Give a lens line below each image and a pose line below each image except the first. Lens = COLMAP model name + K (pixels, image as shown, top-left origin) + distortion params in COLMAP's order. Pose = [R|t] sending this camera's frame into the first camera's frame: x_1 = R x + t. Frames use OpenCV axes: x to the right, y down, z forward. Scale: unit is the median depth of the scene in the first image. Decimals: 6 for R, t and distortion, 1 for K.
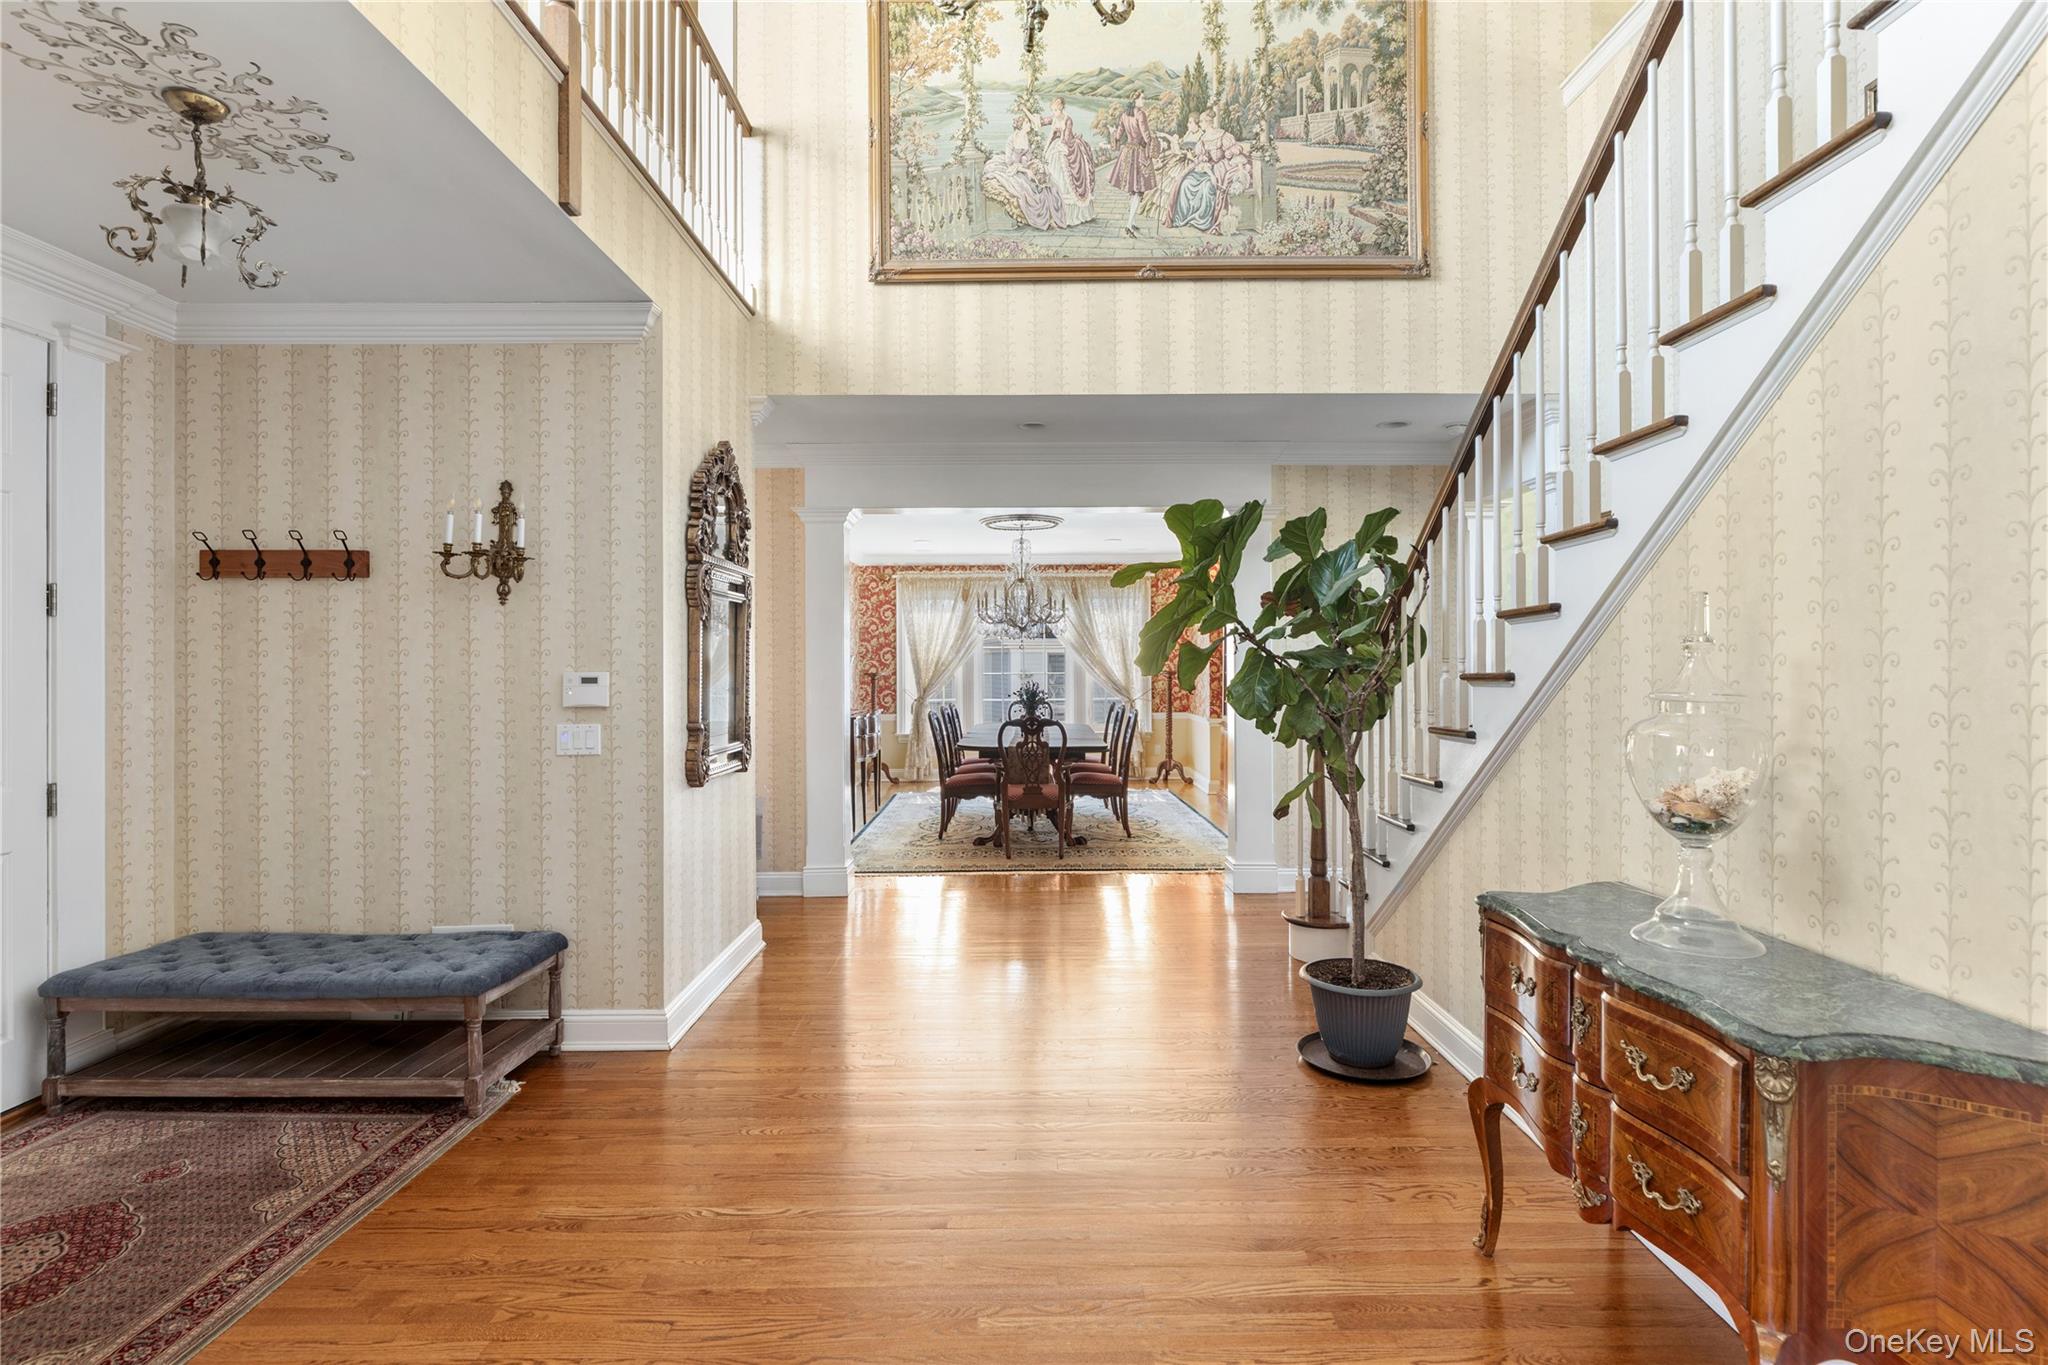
lens RADIAL K [[1015.8, 0, 1026.5], [0, 1015.8, 674.8], [0, 0, 1]] dist [0.000232, 0.000115]
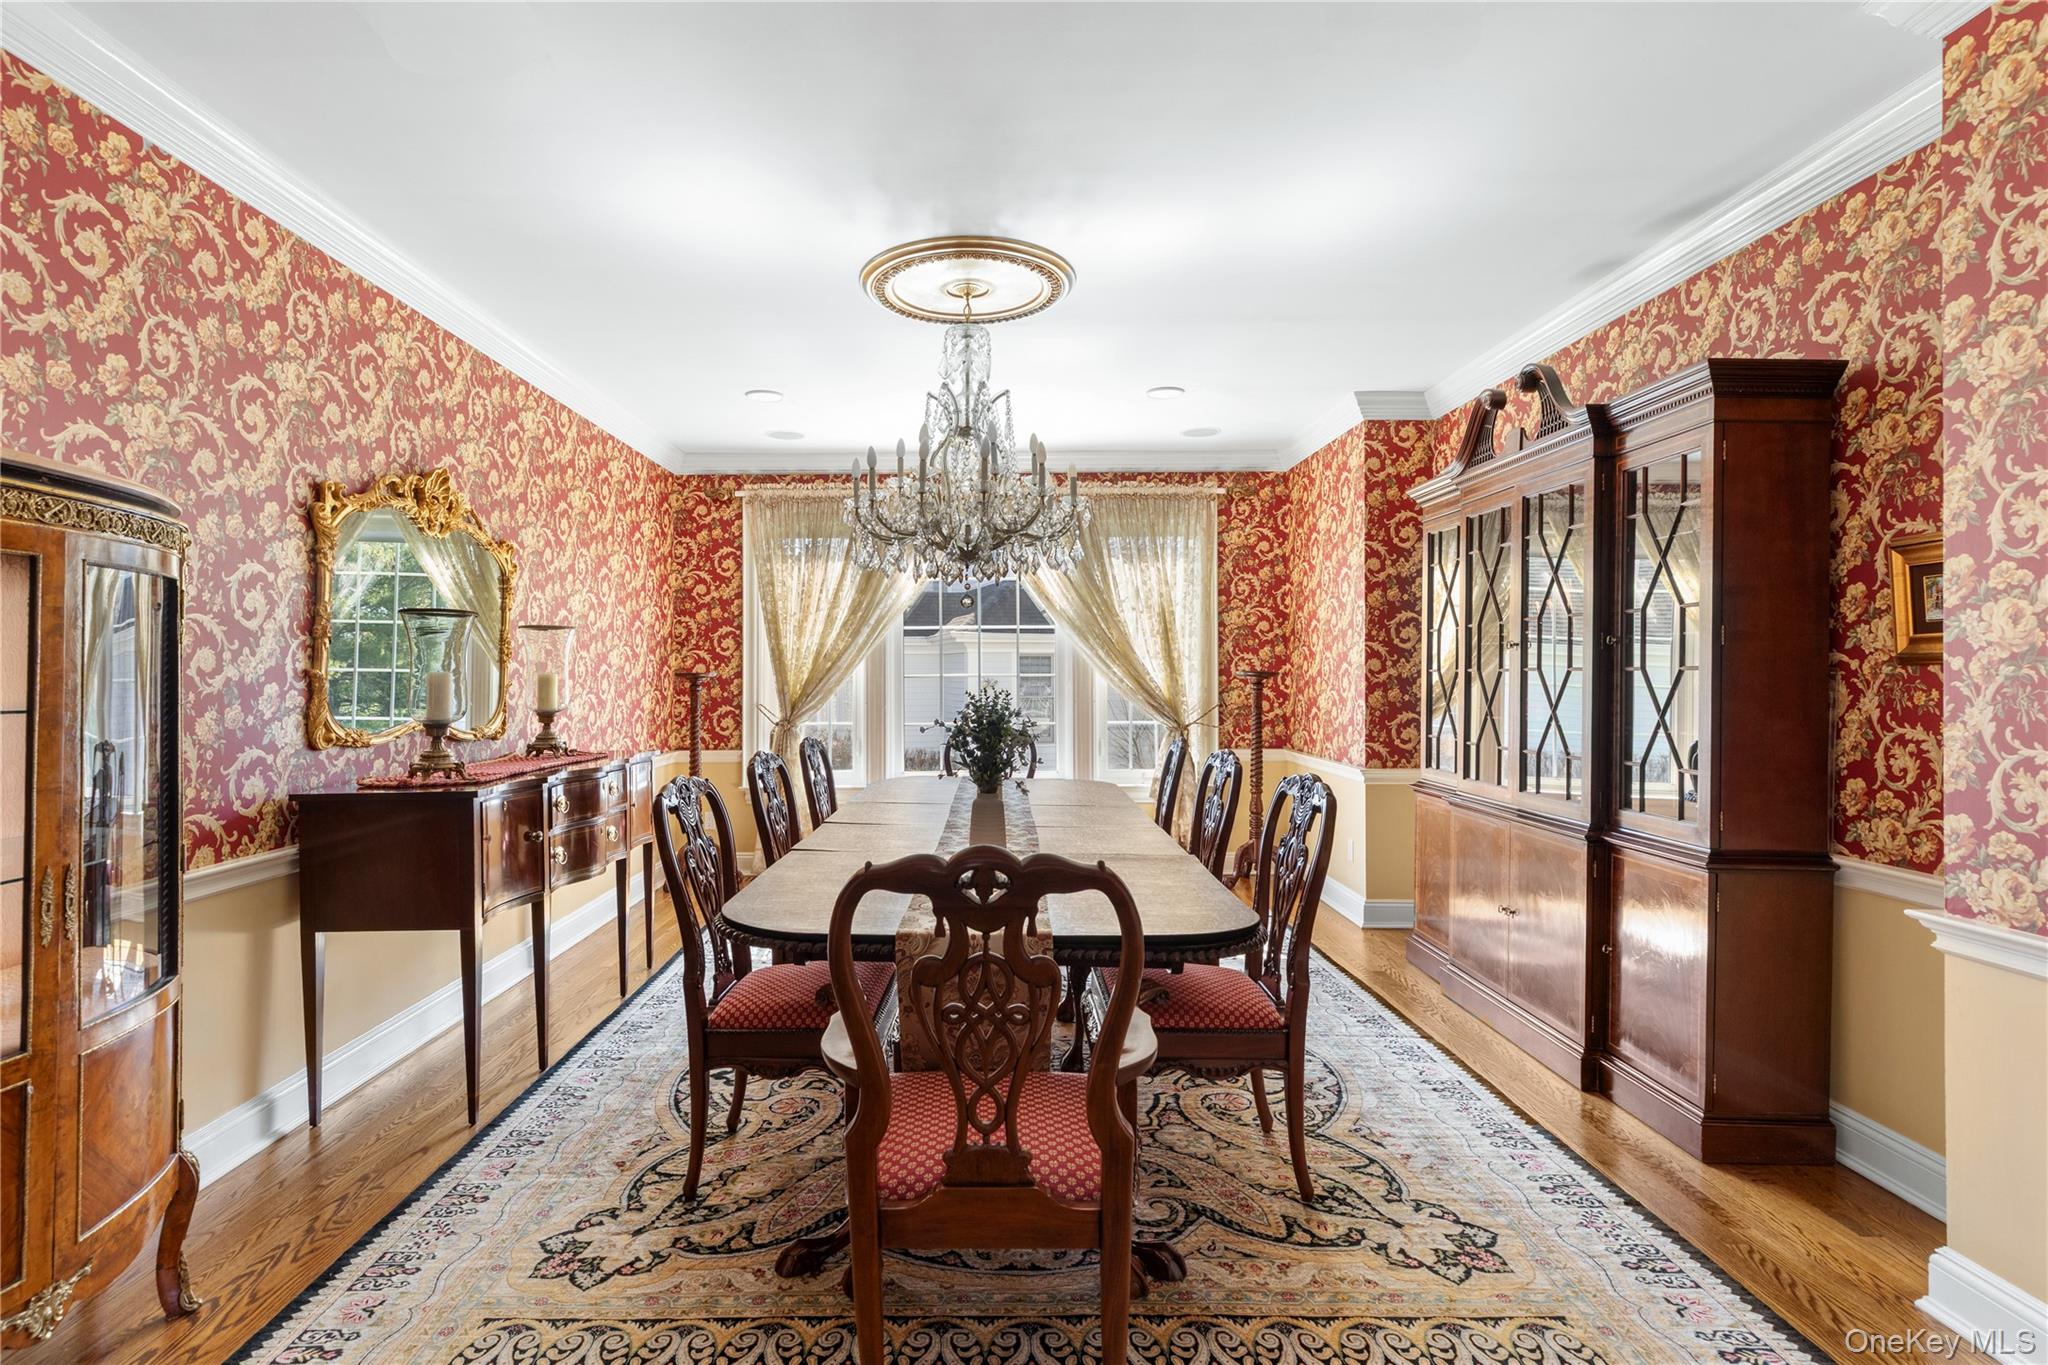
lens RADIAL K [[1015.8, 0, 1026.5], [0, 1015.8, 674.8], [0, 0, 1]] dist [0.000232, 0.000115]
pose [[0.999512, 0.002716, 0.031112, 0.005096], [-0.002239, 0.999880, -0.015343, 0.006708], [-0.031150, 0.015266, 0.999398, 0.463201]]
